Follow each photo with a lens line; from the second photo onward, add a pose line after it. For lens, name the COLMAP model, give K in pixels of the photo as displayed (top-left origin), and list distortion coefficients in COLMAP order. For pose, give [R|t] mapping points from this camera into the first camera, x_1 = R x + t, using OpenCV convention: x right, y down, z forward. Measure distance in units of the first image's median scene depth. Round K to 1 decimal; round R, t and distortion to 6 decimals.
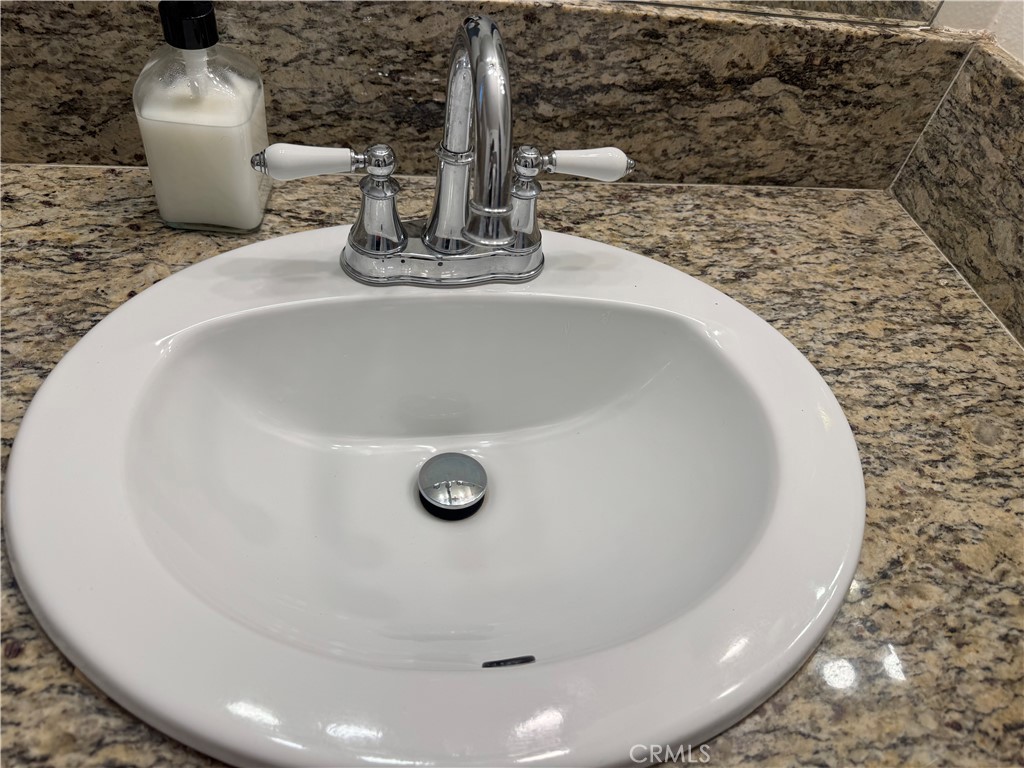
lens RADIAL K [[736.0, 0, 512.0], [0, 736.0, 384.0], [0, 0, 1]] dist [0.052350, -0.085584]
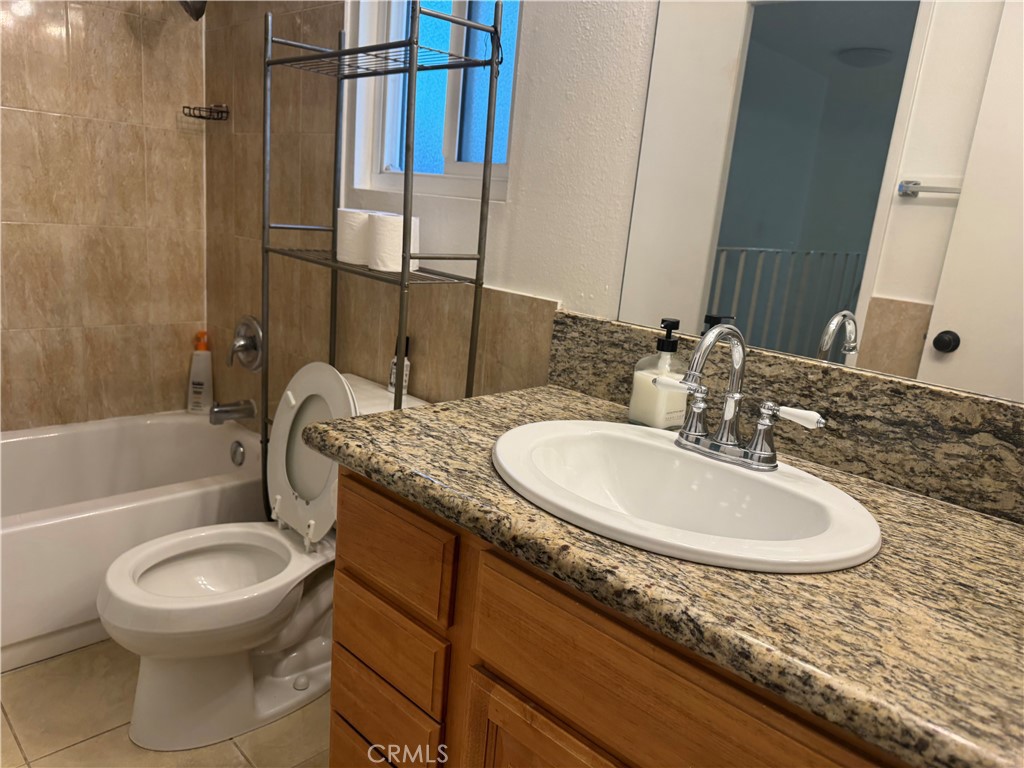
lens RADIAL K [[736.4, 0, 513.5], [0, 736.4, 389.8], [0, 0, 1]] dist [0.053568, -0.082319]
pose [[0.599780, 0.103950, -0.793384, 0.981883], [-0.598453, 0.716448, -0.358548, 0.656229], [0.531147, 0.689853, 0.491920, -0.323606]]
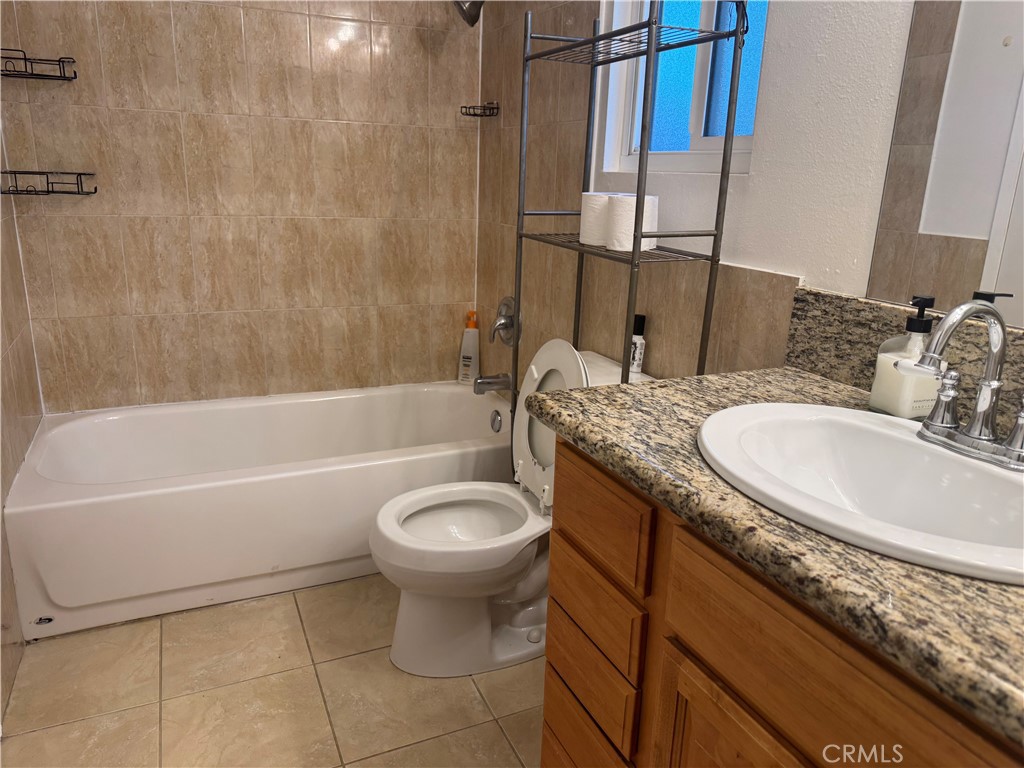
lens RADIAL K [[736.0, 0, 512.0], [0, 736.0, 384.0], [0, 0, 1]] dist [0.052350, -0.085584]
pose [[0.270890, 0.135835, -0.952978, 1.094185], [-0.712410, 0.694078, -0.103574, 0.591063], [0.647372, 0.706968, 0.284789, -0.252082]]
